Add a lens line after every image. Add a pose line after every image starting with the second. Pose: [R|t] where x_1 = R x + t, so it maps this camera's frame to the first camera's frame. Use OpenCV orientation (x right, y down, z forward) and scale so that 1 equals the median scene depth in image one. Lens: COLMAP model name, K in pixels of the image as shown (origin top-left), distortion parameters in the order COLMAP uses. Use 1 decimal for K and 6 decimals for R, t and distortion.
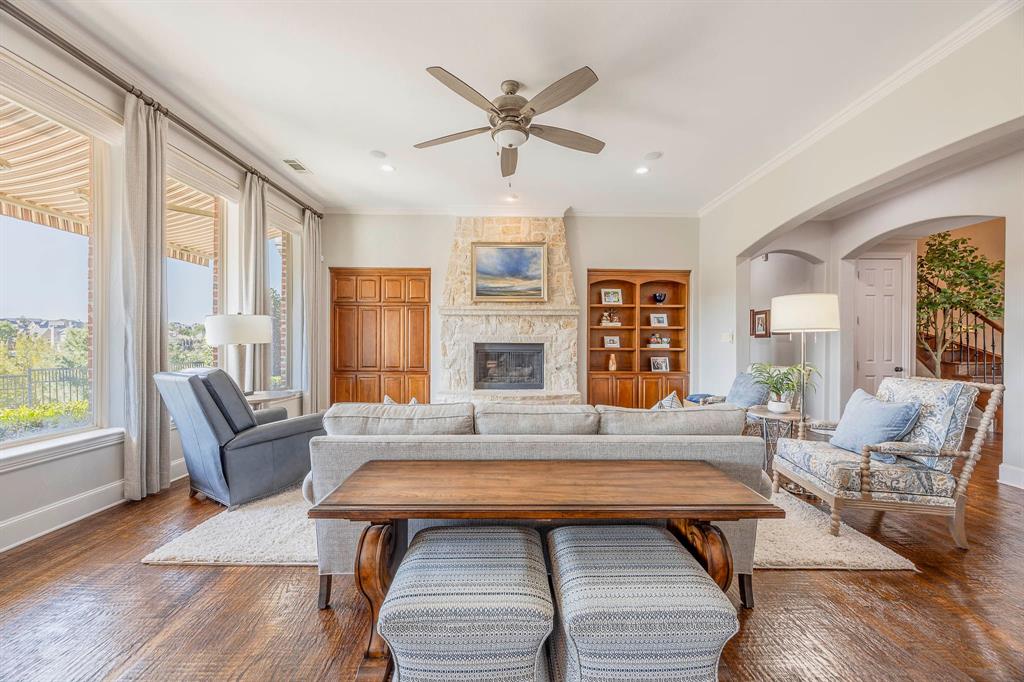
lens RADIAL K [[400.4, 0, 513.4], [0, 400.4, 343.1], [0, 0, 1]] dist [0.019748, 0.000160]
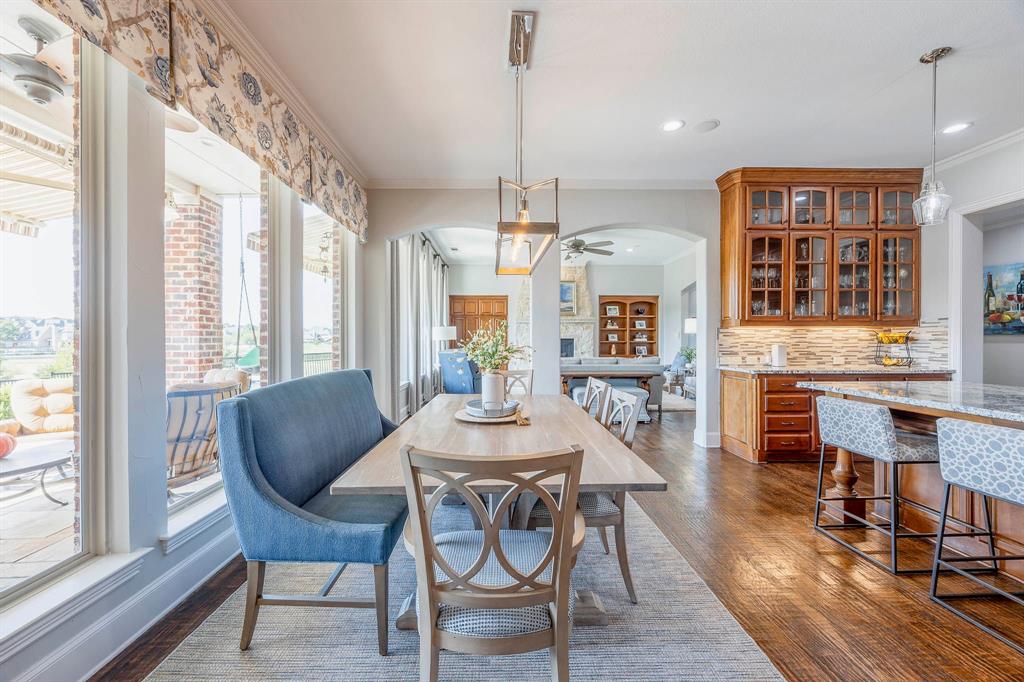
lens RADIAL K [[400.4, 0, 508.7], [0, 400.4, 339.0], [0, 0, 1]] dist [0.019748, 0.000160]
pose [[0.999916, -0.004404, 0.012193, -0.219889], [0.004414, 0.999990, -0.000781, 0.002471], [-0.012190, 0.000835, 0.999925, -0.702709]]
